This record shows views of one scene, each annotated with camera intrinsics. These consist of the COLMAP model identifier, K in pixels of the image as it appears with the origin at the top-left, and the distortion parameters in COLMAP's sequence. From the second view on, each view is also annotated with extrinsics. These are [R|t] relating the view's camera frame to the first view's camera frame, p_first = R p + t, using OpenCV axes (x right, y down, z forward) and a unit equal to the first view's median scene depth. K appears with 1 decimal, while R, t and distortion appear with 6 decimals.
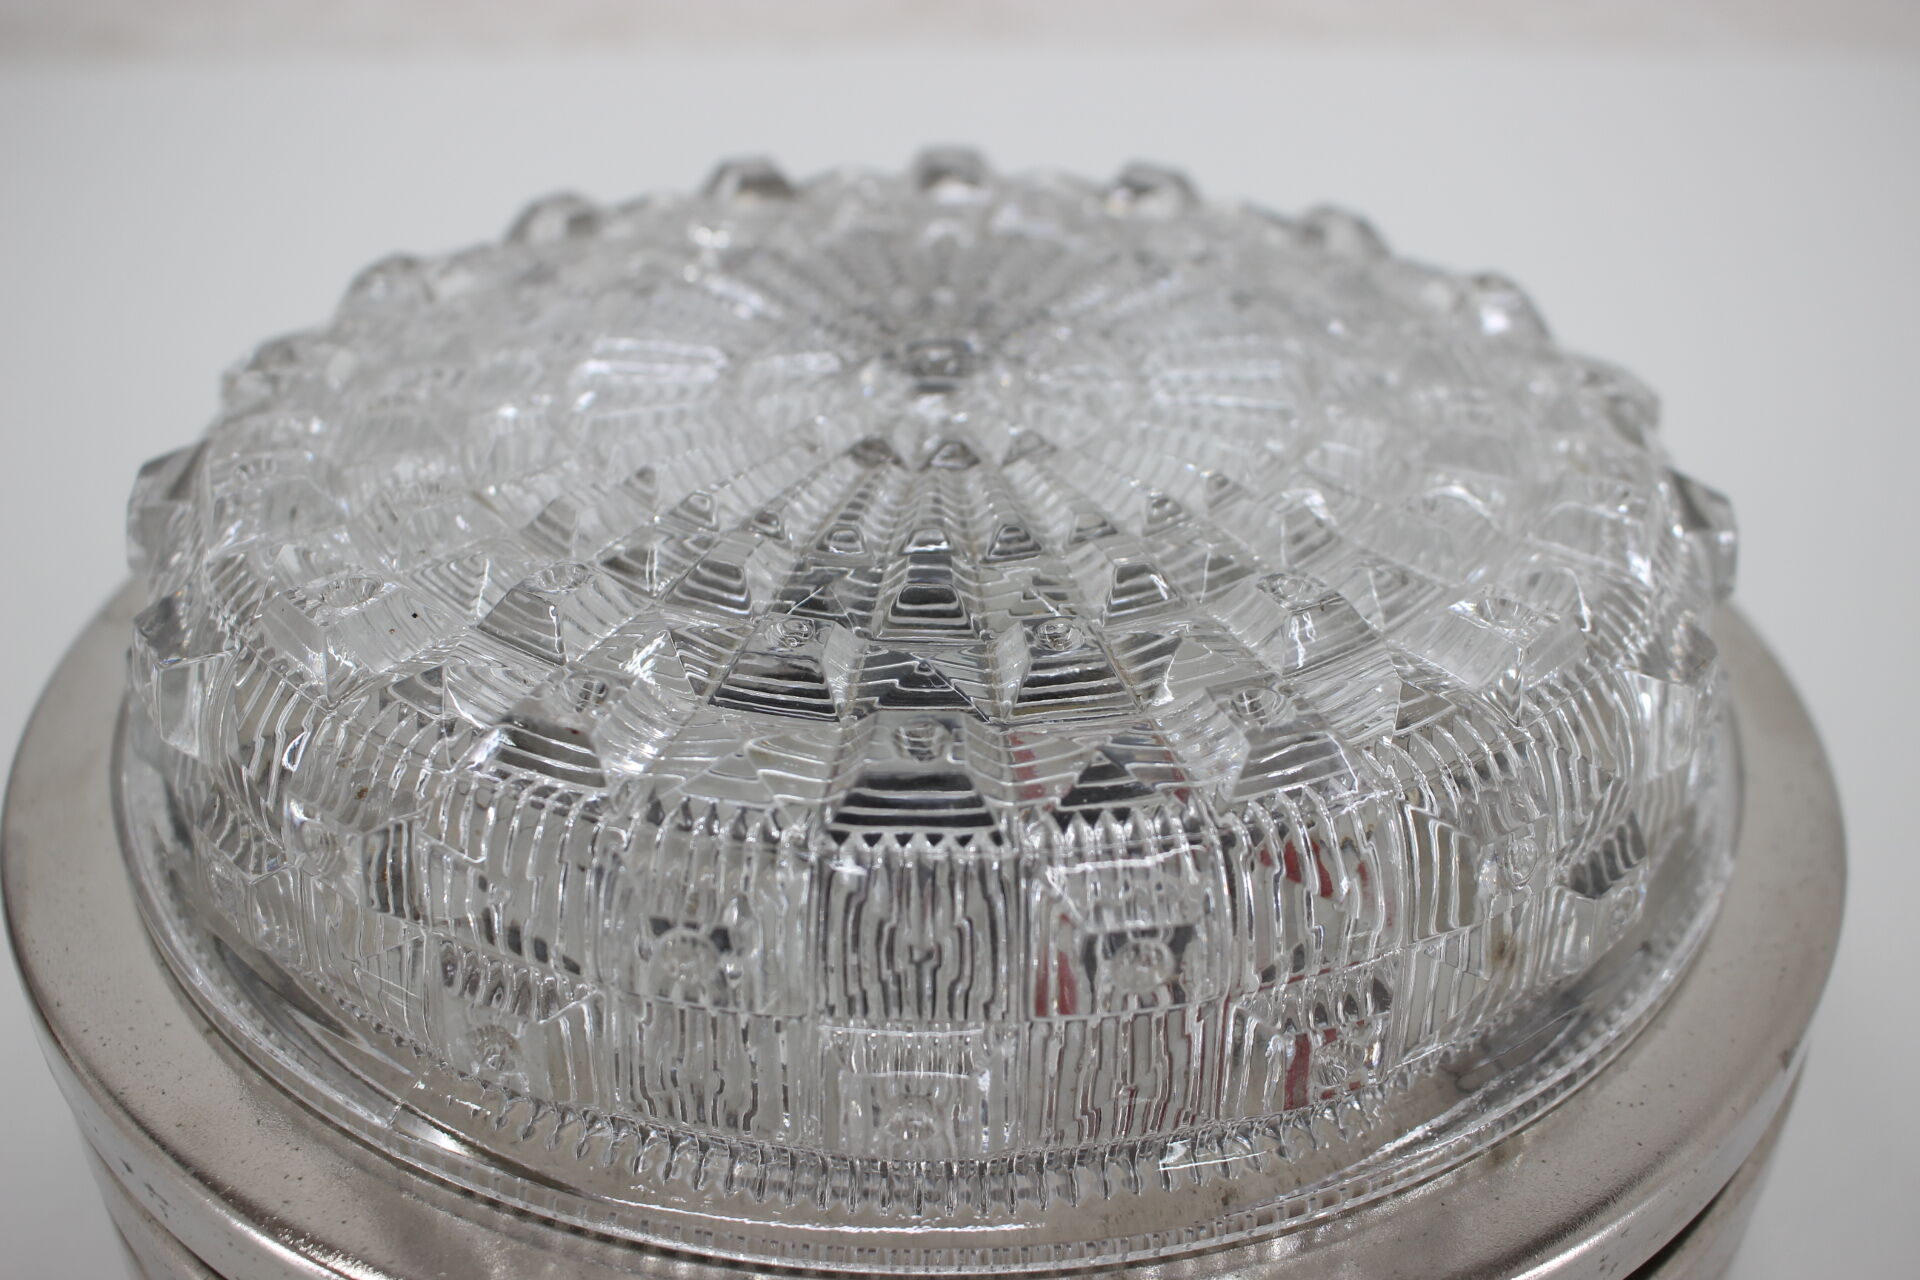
lens RADIAL K [[2635.0, 0, 960.0], [0, 2635.0, 640.0], [0, 0, 1]] dist [-0.261373, -0.017142]
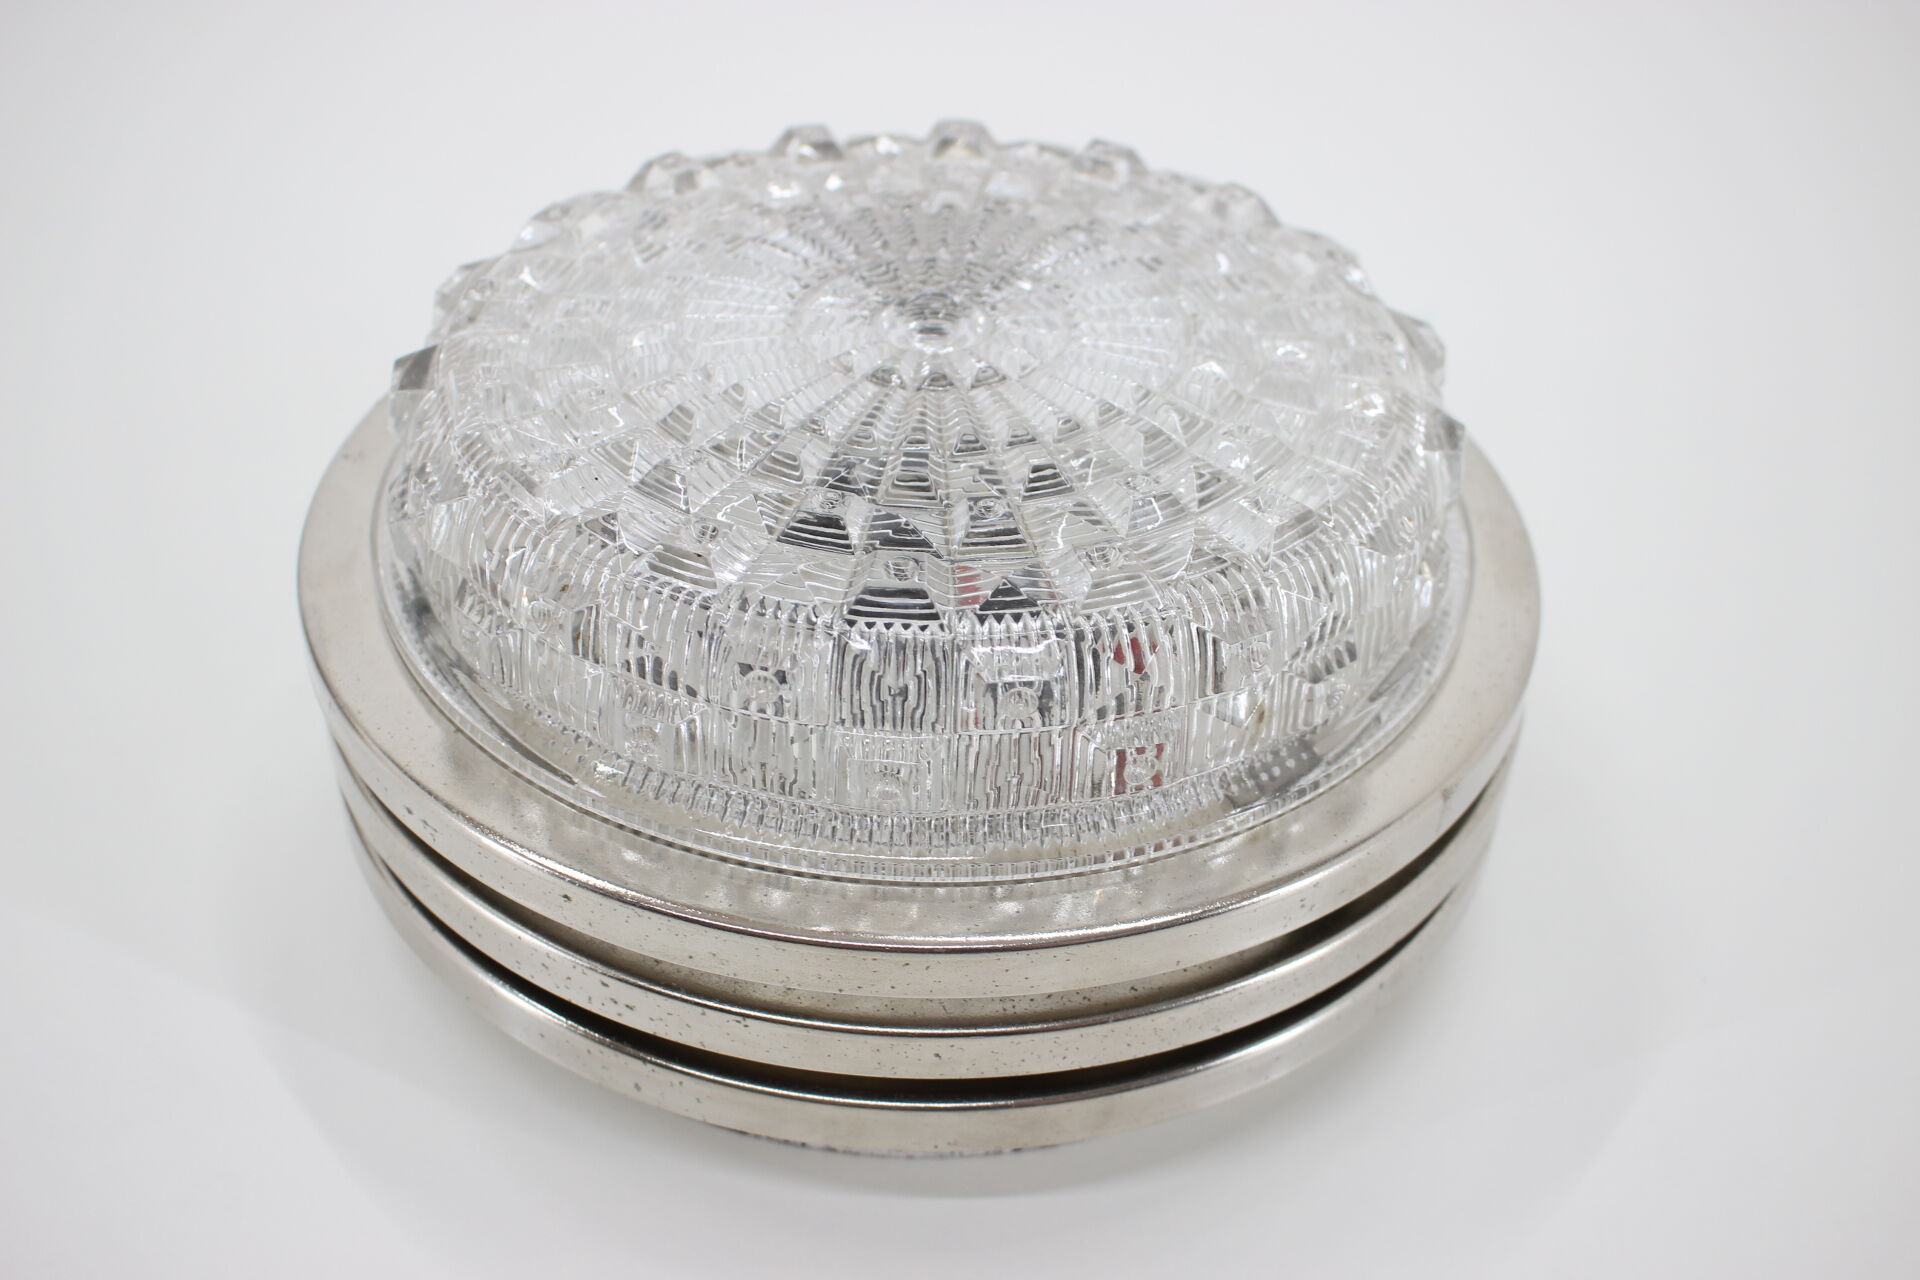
lens RADIAL K [[2635.0, 0, 960.0], [0, 2635.0, 640.0], [0, 0, 1]] dist [-0.261373, -0.017142]
pose [[0.999031, 0.042950, -0.009579, 0.038462], [-0.042167, 0.996601, 0.070768, -0.035319], [0.012586, -0.070295, 0.997447, -0.653470]]
